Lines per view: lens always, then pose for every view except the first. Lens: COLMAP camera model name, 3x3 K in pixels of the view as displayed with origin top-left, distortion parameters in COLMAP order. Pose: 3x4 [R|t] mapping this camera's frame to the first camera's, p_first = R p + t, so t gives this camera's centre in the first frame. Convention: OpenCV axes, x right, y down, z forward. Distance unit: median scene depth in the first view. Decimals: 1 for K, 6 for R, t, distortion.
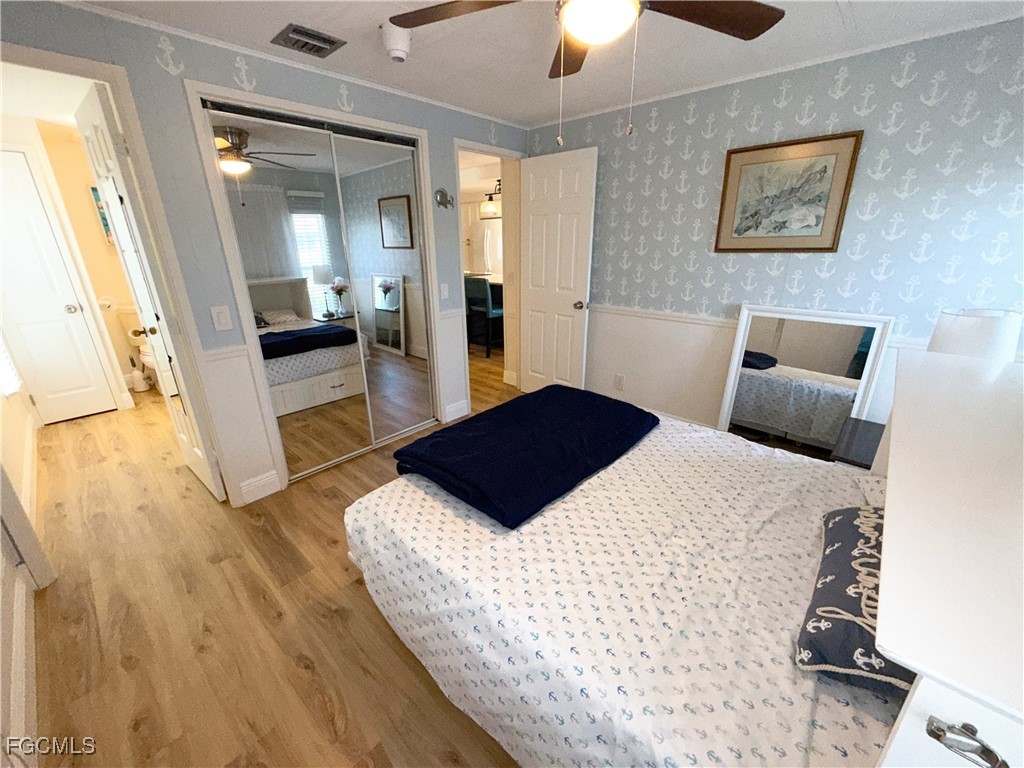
lens RADIAL K [[409.6, 0, 511.7], [0, 409.6, 386.4], [0, 0, 1]] dist [-0.002067, 0.000326]
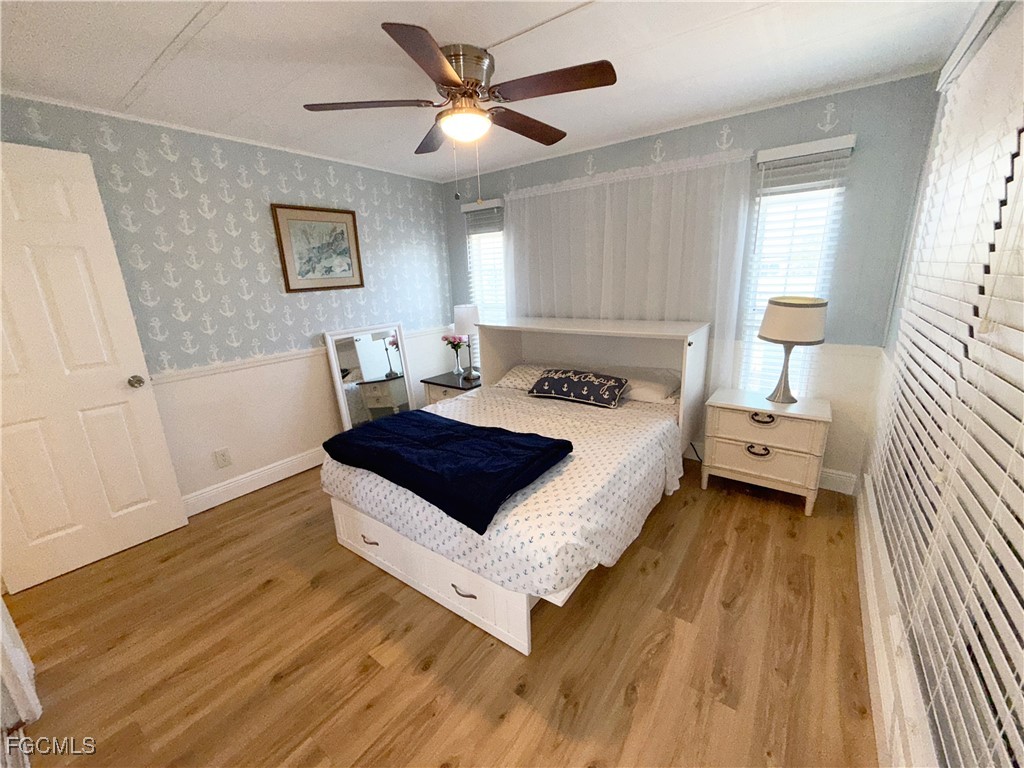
lens RADIAL K [[409.6, 0, 512.0], [0, 409.6, 384.0], [0, 0, 1]] dist [-0.002067, 0.000326]
pose [[-0.102874, -0.243387, 0.964458, -0.762785], [0.376238, 0.888045, 0.264235, -0.196817], [-0.920794, 0.390049, 0.000215, 0.611636]]
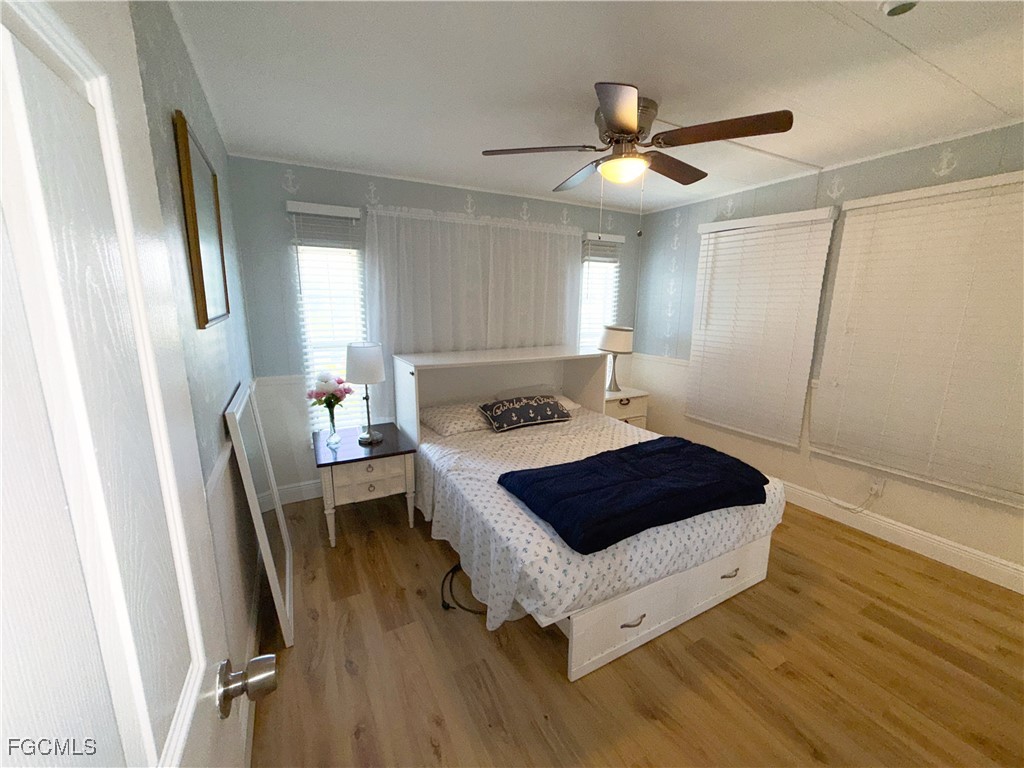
lens RADIAL K [[409.6, 0, 511.0], [0, 409.6, 382.6], [0, 0, 1]] dist [-0.002067, 0.000326]
pose [[-0.940889, -0.062476, 0.332902, 0.005375], [0.116928, 0.862512, 0.492343, -0.513697], [-0.317892, 0.502166, -0.804223, 1.439266]]
